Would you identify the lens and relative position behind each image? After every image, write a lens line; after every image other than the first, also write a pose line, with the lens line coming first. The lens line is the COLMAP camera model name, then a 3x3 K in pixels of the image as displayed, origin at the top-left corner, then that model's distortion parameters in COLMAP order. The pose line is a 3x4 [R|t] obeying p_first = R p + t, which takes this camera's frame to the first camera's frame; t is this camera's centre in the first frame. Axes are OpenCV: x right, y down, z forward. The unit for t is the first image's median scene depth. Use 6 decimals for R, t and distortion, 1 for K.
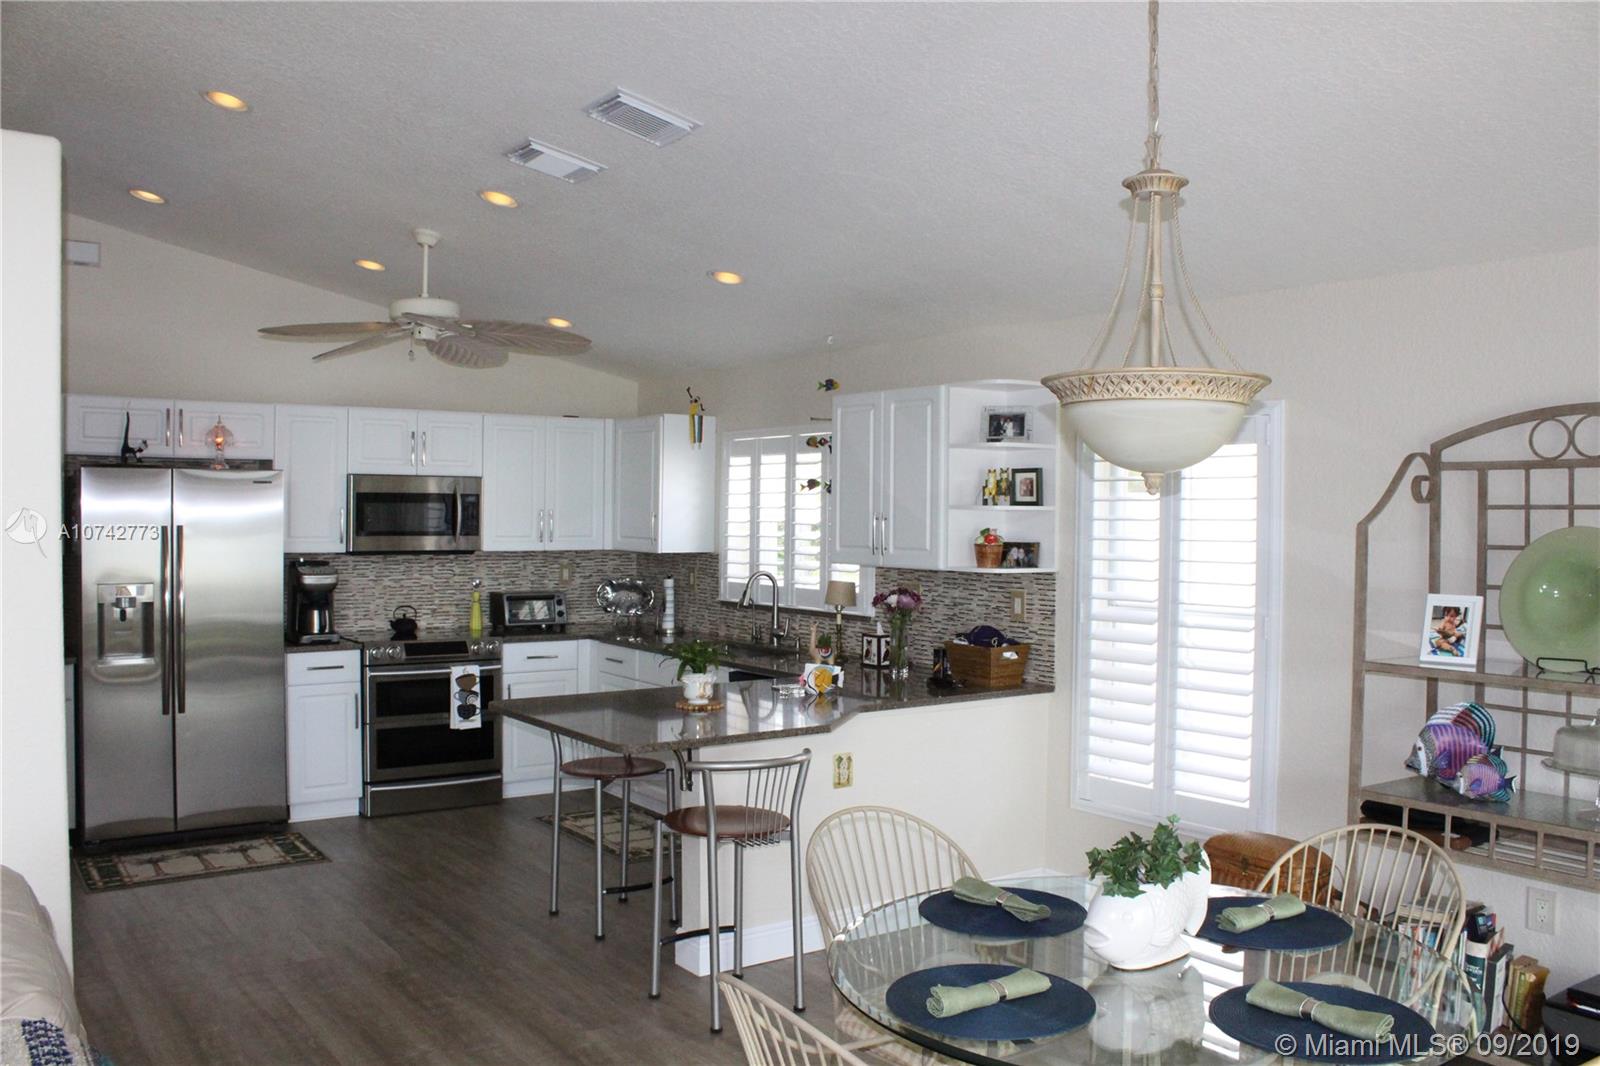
lens RADIAL K [[1303.0, 0, 800.6], [0, 1303.0, 536.5], [0, 0, 1]] dist [-0.074412, 0.002401]
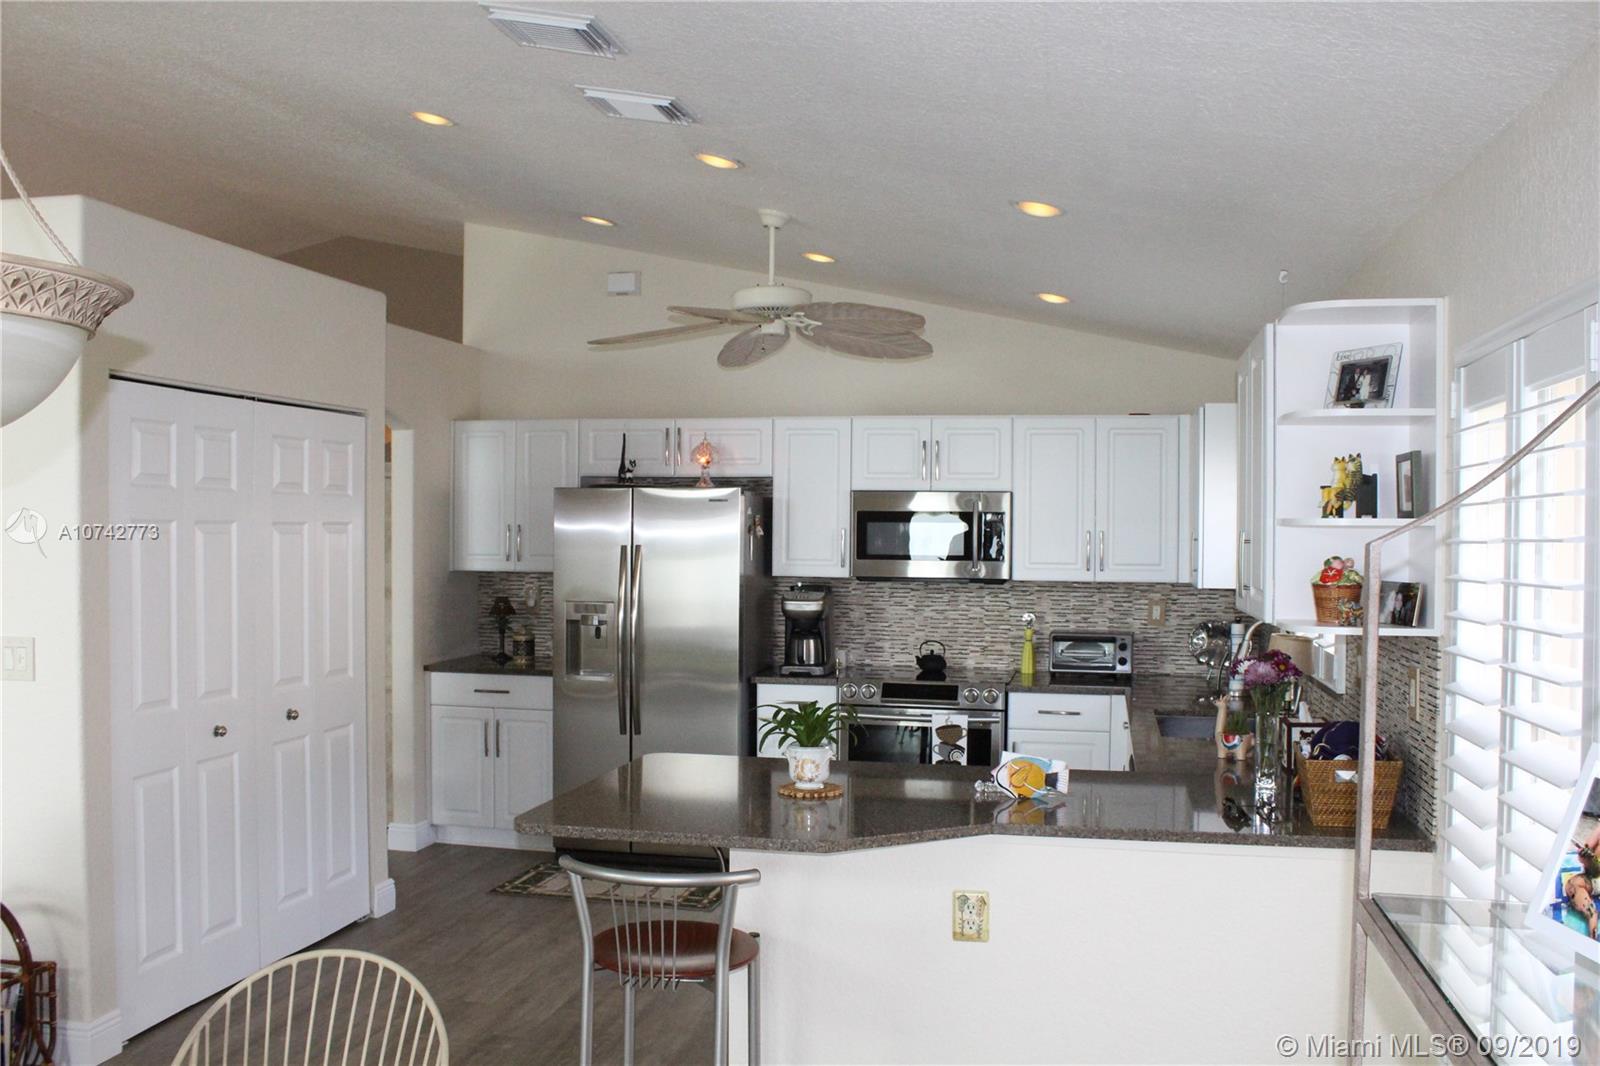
lens RADIAL K [[1392.8, 0, 798.5], [0, 1392.8, 535.2], [0, 0, 1]] dist [-0.100165, 0.002887]
pose [[0.680466, 0.001206, -0.732779, 0.363968], [-0.016978, 0.999756, -0.014121, -0.002927], [0.732583, 0.022050, 0.680321, 0.333707]]
